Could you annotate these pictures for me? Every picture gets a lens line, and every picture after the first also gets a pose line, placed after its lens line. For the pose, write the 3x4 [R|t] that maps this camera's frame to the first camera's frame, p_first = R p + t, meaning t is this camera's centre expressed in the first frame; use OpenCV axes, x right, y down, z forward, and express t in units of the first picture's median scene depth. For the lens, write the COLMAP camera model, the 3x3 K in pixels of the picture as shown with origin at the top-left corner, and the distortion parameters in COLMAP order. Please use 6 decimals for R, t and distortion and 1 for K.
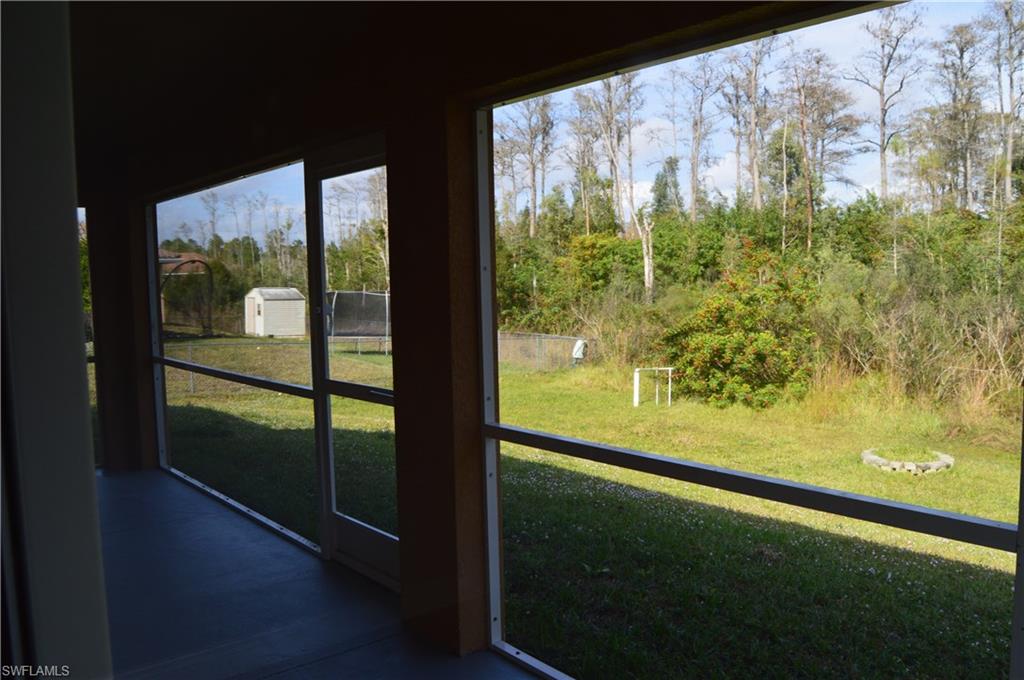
lens RADIAL K [[813.7, 0, 511.2], [0, 813.7, 335.4], [0, 0, 1]] dist [-0.068594, -0.002831]
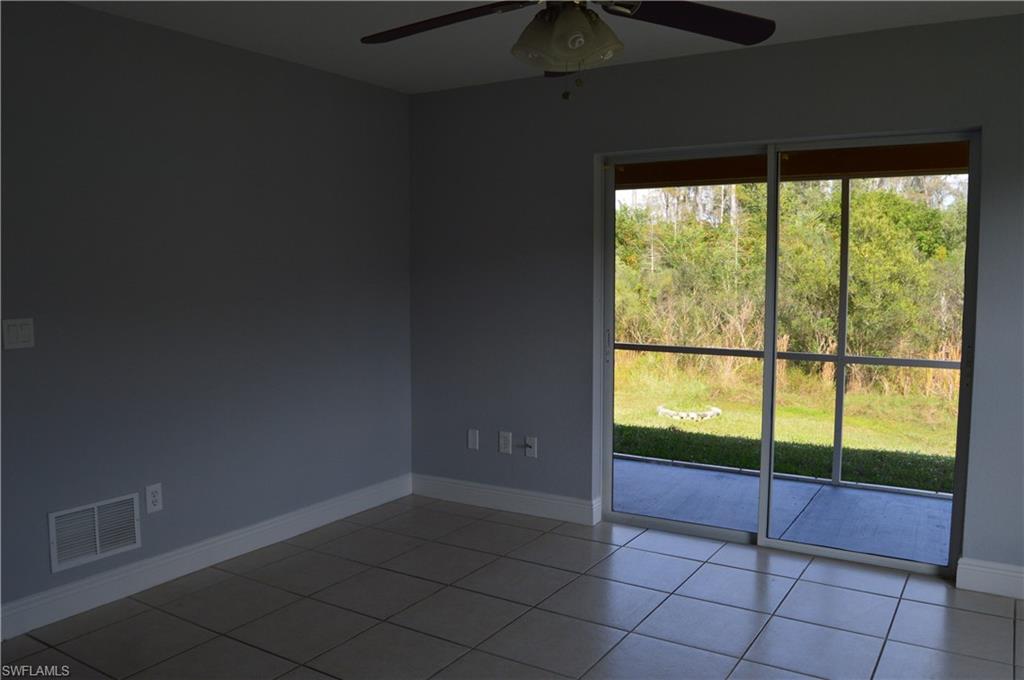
lens RADIAL K [[813.7, 0, 513.0], [0, 813.7, 340.6], [0, 0, 1]] dist [-0.068594, -0.002831]
pose [[0.952765, -0.006878, 0.303632, -0.159290], [0.003628, 0.999930, 0.011266, 0.014996], [-0.303688, -0.009632, 0.952723, -0.168084]]
